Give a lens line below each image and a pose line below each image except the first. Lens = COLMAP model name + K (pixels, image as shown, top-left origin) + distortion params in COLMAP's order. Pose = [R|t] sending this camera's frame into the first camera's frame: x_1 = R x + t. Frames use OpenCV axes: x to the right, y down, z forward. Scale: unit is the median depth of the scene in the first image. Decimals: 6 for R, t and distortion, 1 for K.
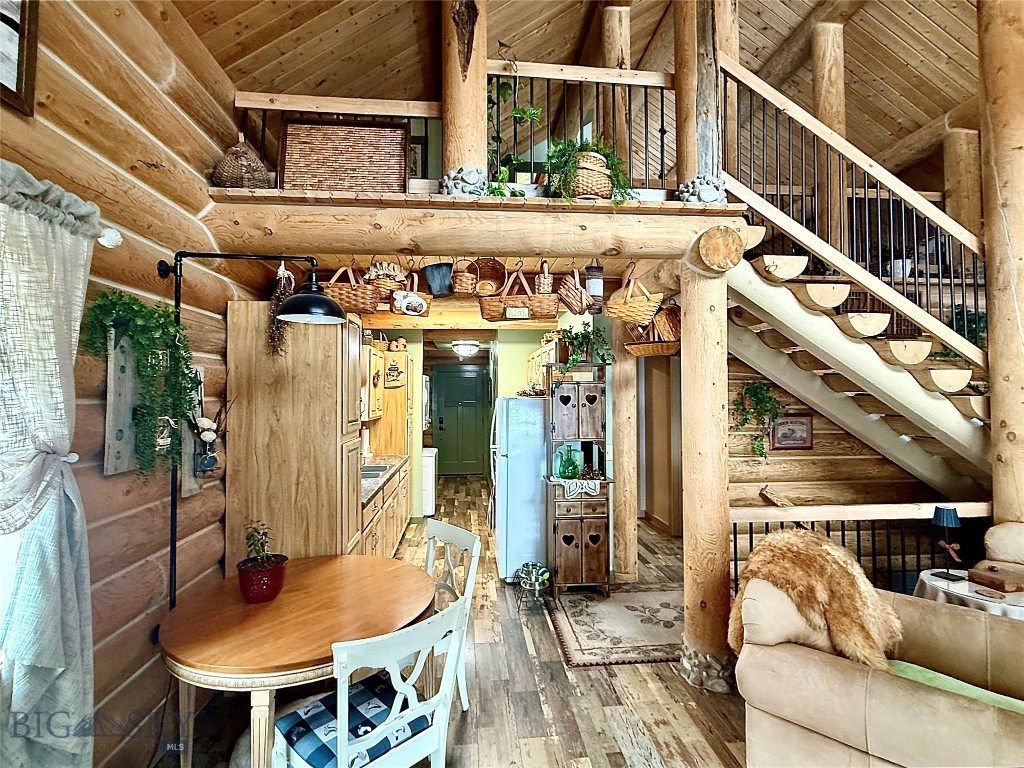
lens RADIAL K [[478.5, 0, 512.0], [0, 478.5, 384.0], [0, 0, 1]] dist [-0.000070, -0.000006]
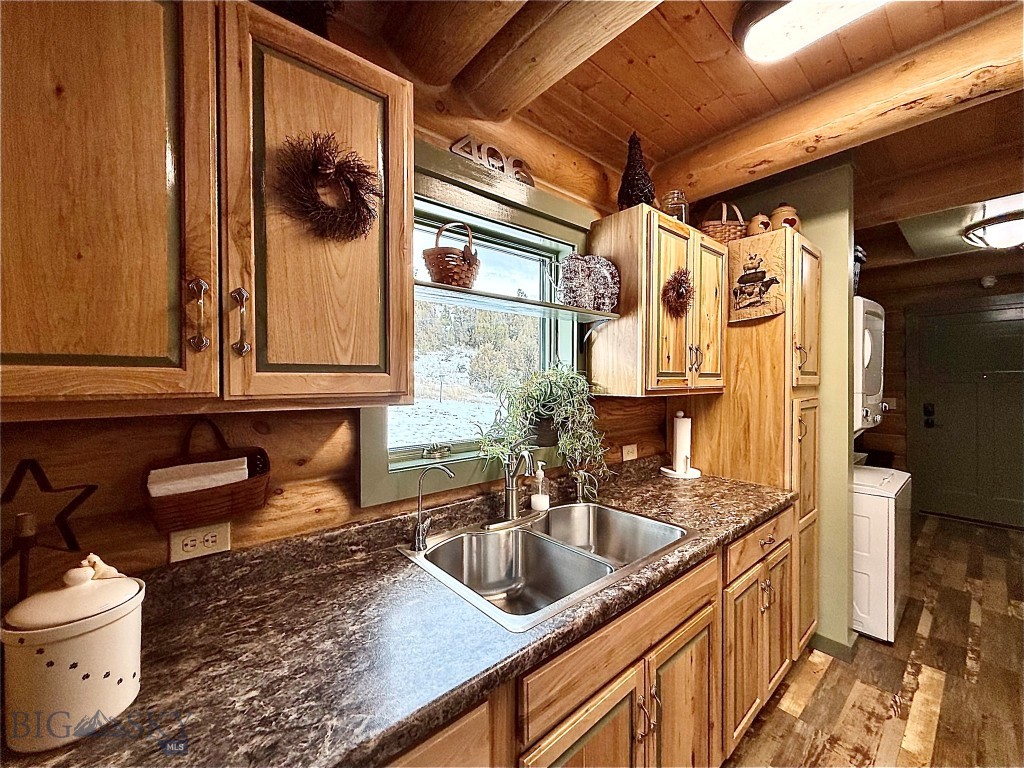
lens RADIAL K [[408.0, 0, 509.1], [0, 408.0, 383.0], [0, 0, 1]] dist [0.001236, 0.000105]
pose [[0.574043, 0.007458, -0.818791, -0.109132], [0.020573, 0.999512, 0.023527, 0.066882], [0.818567, -0.030350, 0.573609, 0.867554]]
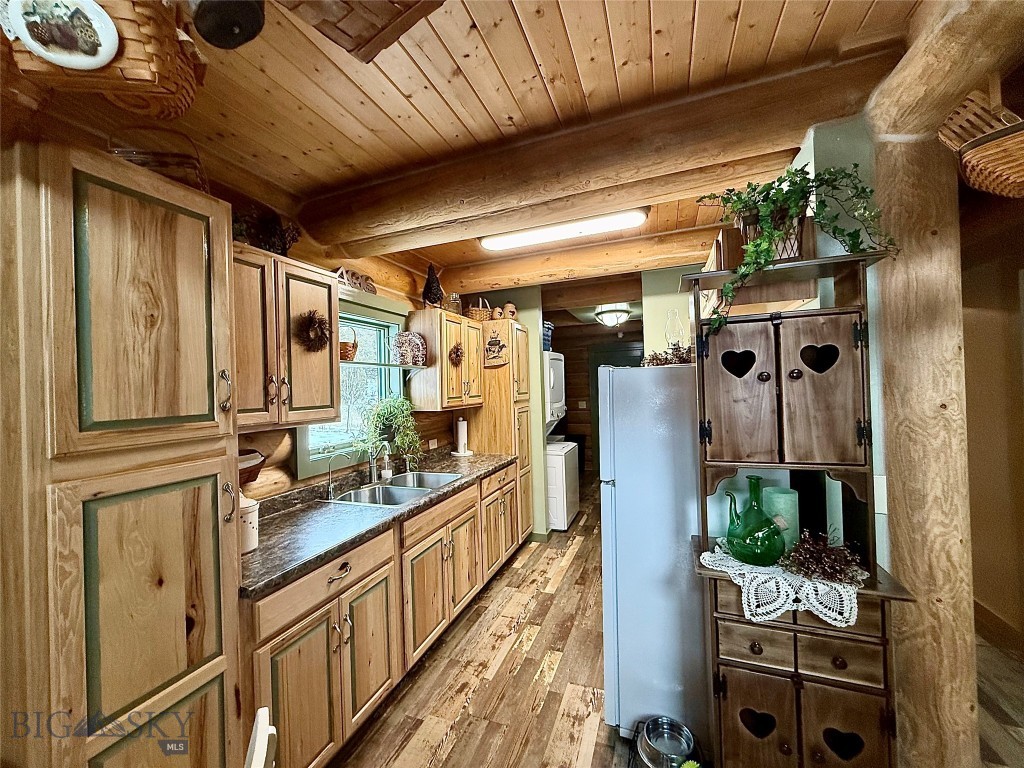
lens RADIAL K [[408.0, 0, 509.1], [0, 408.0, 383.0], [0, 0, 1]] dist [0.001236, 0.000105]
pose [[0.896524, -0.030204, -0.441964, 0.086251], [0.039842, 0.999127, 0.012538, 0.036593], [0.441199, -0.028849, 0.896945, 0.585714]]
